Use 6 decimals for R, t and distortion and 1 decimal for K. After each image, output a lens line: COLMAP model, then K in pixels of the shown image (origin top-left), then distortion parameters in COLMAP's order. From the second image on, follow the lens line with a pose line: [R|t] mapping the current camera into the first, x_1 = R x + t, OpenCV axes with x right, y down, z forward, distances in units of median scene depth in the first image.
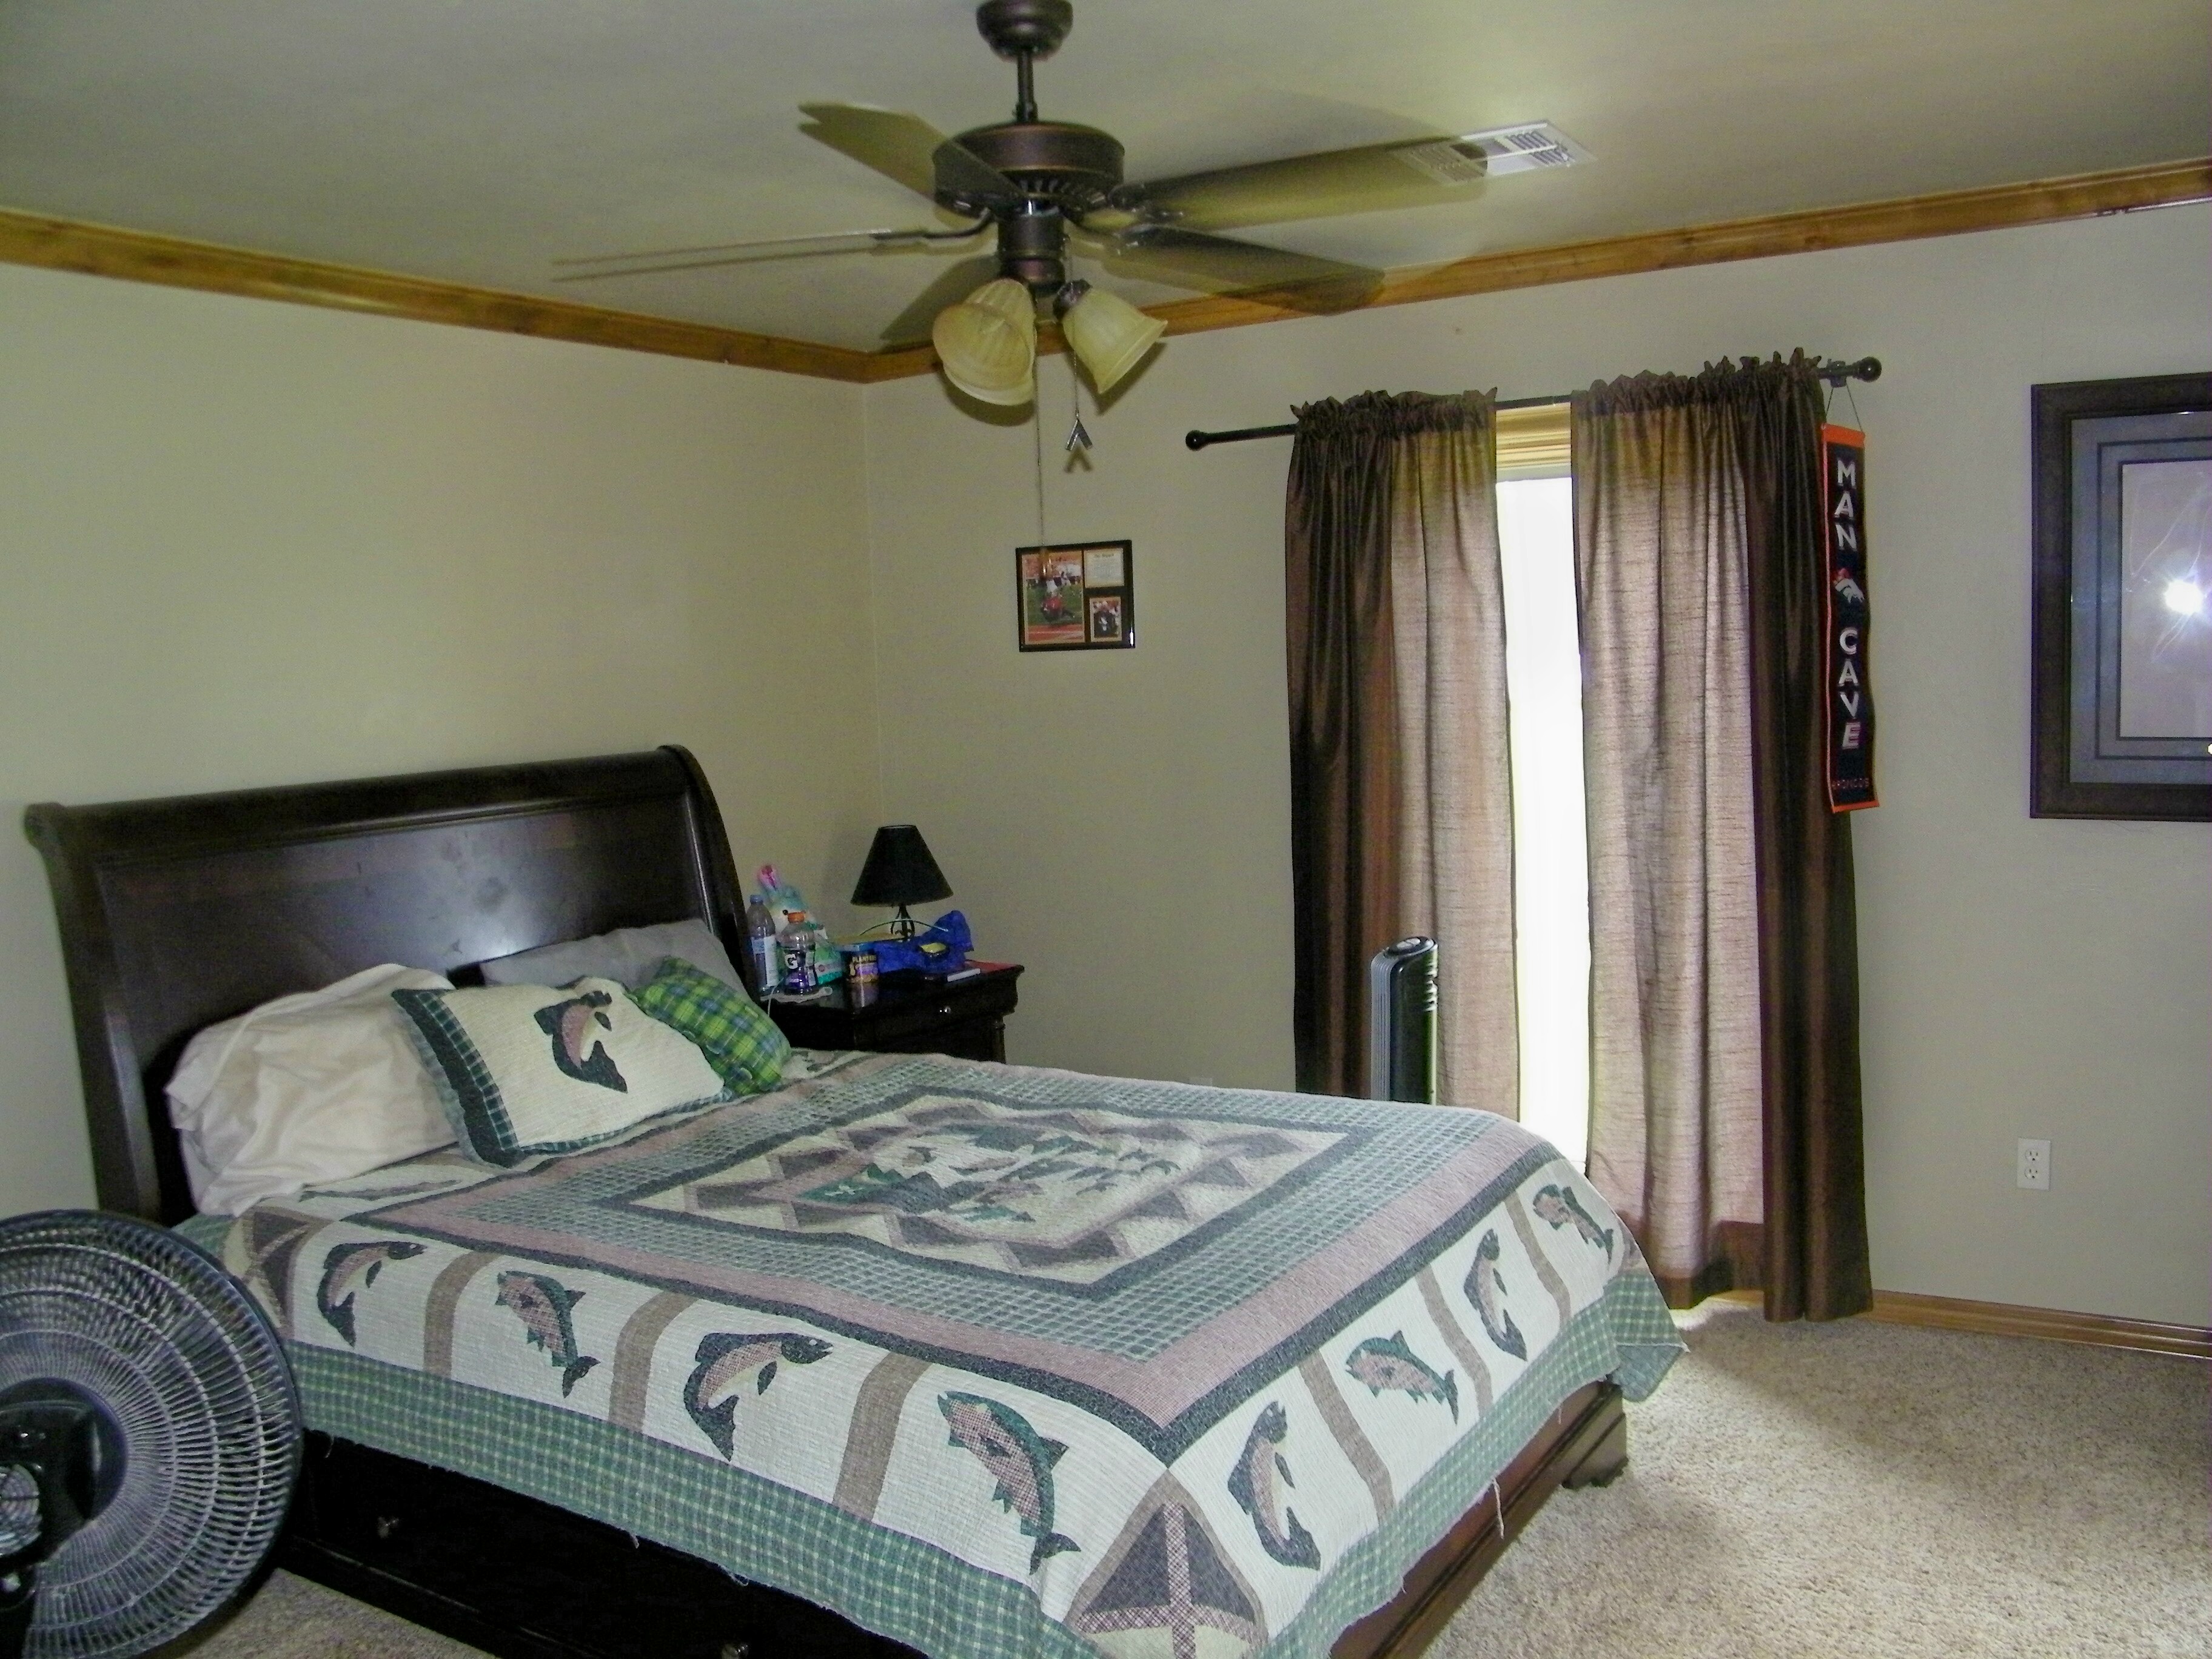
lens RADIAL K [[1898.8, 0, 1097.5], [0, 1898.8, 841.0], [0, 0, 1]] dist [-0.186563, 0.154475]
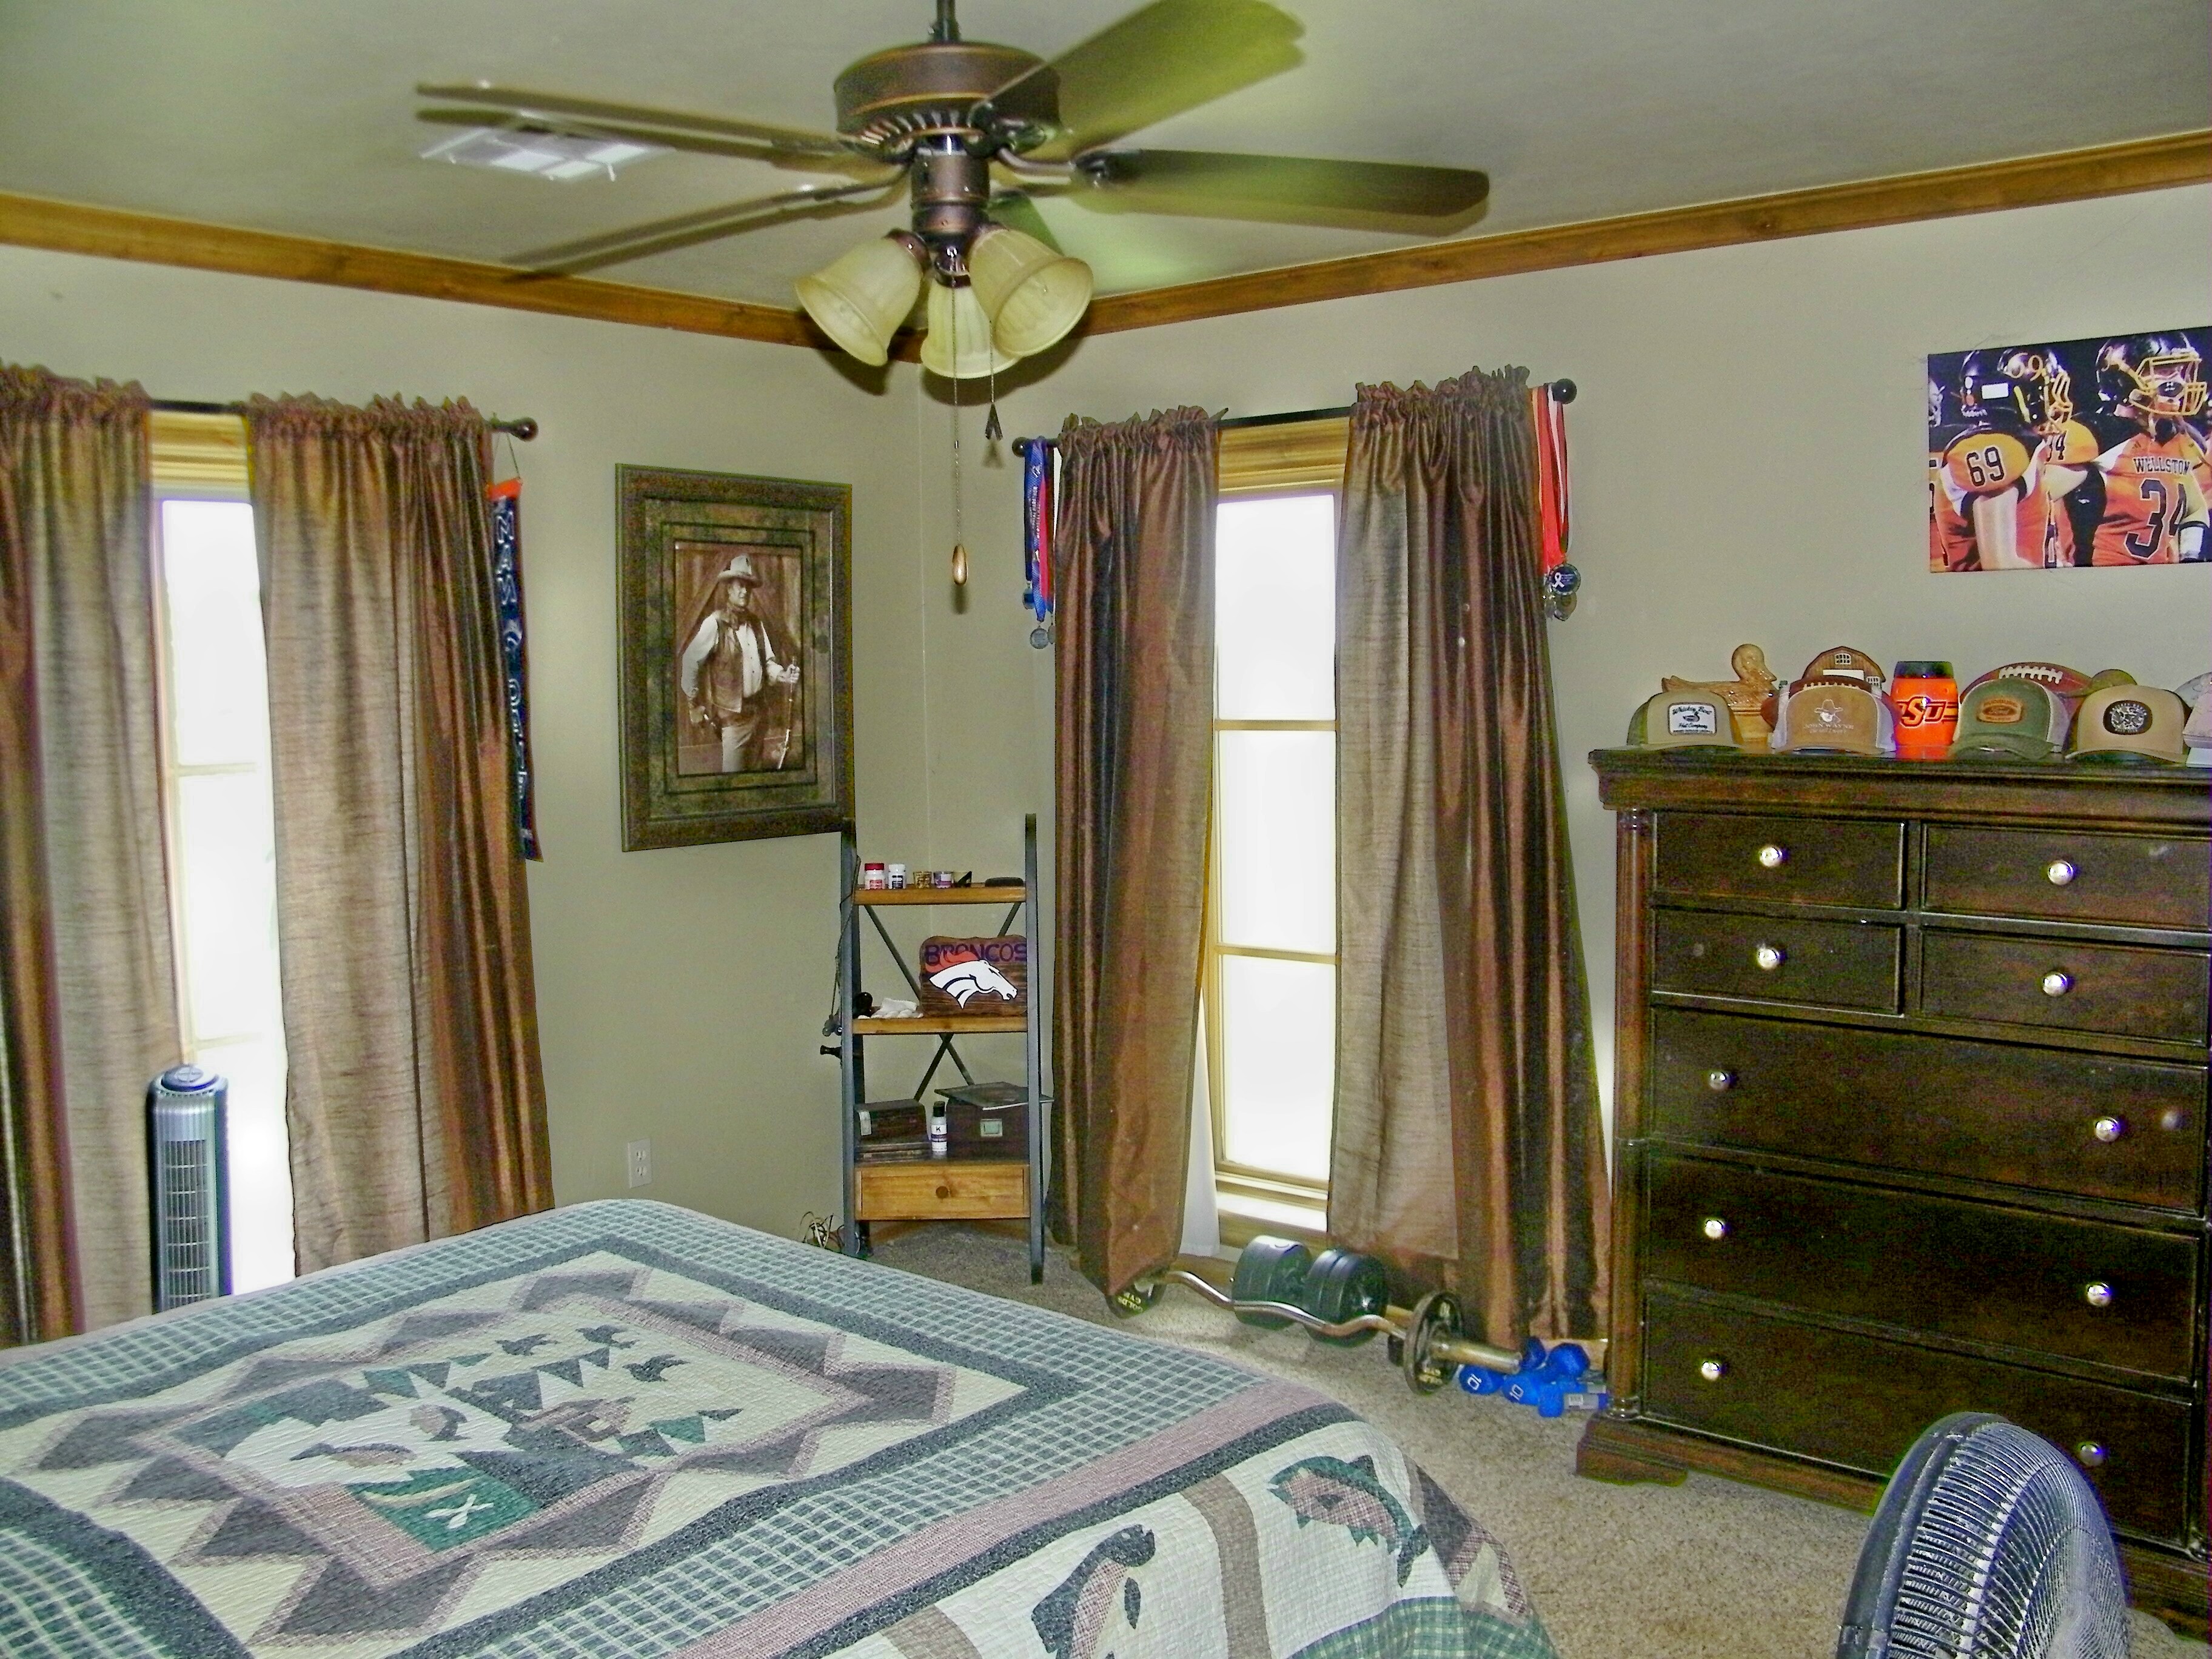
lens RADIAL K [[1898.8, 0, 1097.3], [0, 1898.8, 822.4], [0, 0, 1]] dist [-0.186563, 0.154475]
pose [[0.152430, -0.049537, 0.987072, -0.757214], [0.111703, 0.993207, 0.032595, -0.046861], [-0.981981, 0.105290, 0.156928, 0.714996]]
